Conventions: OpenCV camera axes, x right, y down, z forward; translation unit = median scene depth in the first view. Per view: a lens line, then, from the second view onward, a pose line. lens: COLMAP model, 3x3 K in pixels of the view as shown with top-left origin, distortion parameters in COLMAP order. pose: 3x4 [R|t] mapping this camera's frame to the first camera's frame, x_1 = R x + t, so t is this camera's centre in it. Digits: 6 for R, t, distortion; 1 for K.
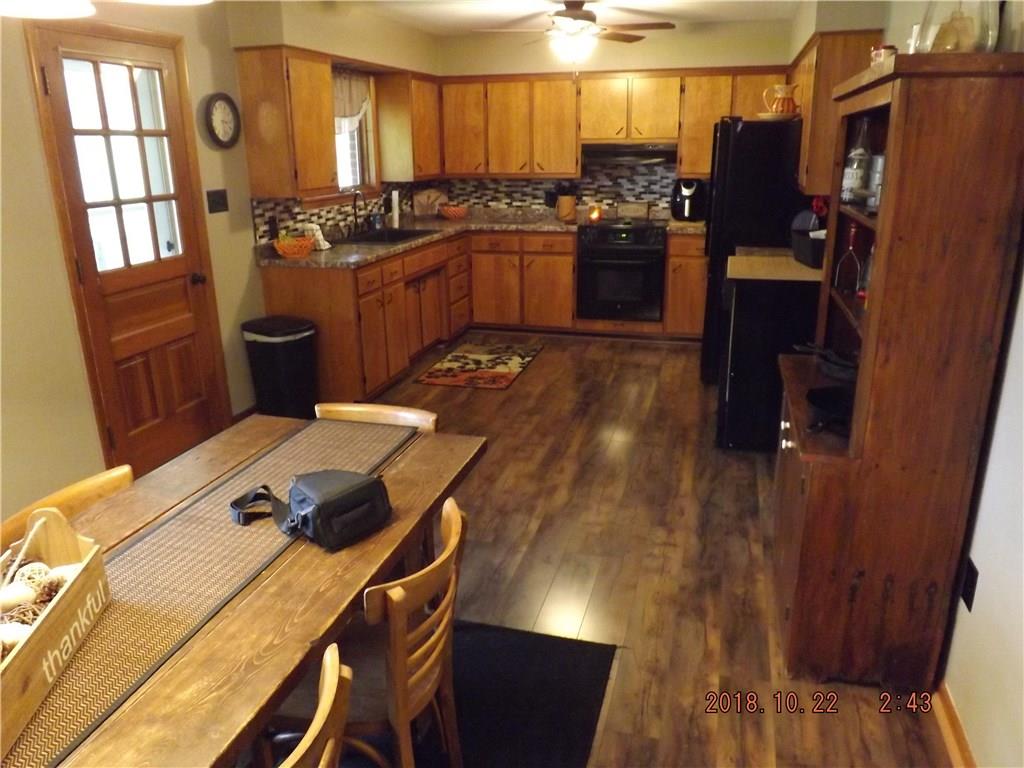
lens RADIAL K [[748.6, 0, 512.9], [0, 748.6, 384.4], [0, 0, 1]] dist [-0.042539, -0.000172]
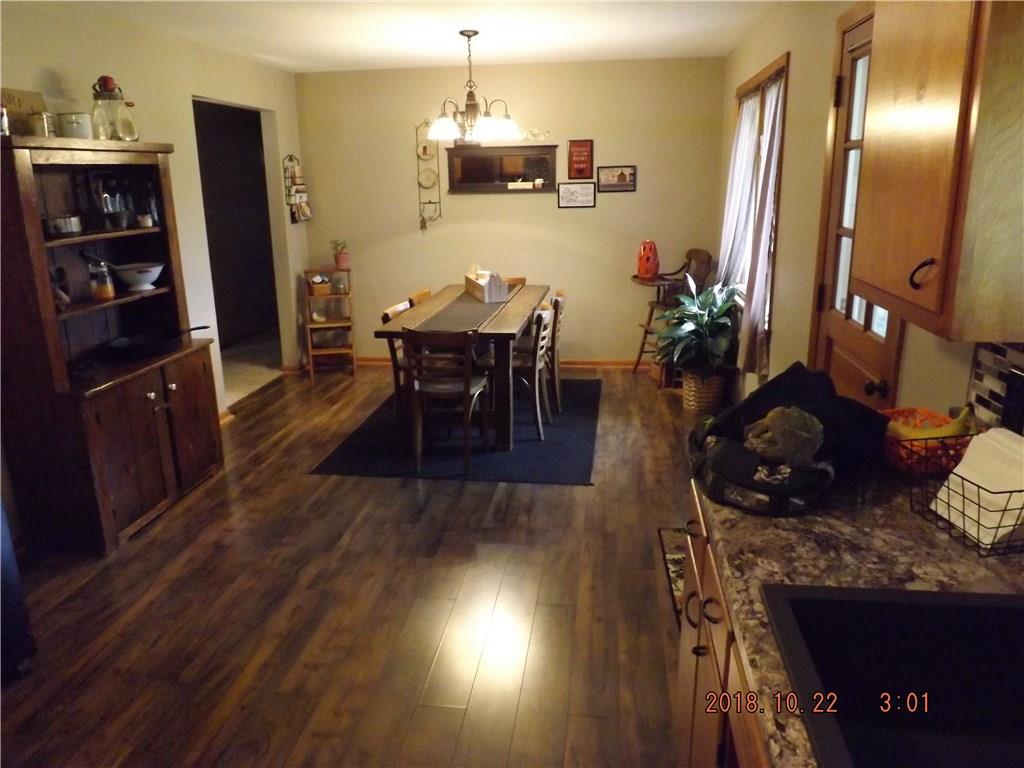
lens RADIAL K [[748.6, 0, 512.1], [0, 748.6, 385.7], [0, 0, 1]] dist [-0.042539, -0.000172]
pose [[-0.988508, 0.062054, -0.137841, -0.068766], [-0.022763, 0.840356, 0.541556, -0.538925], [0.149442, 0.538470, -0.829287, 1.701842]]
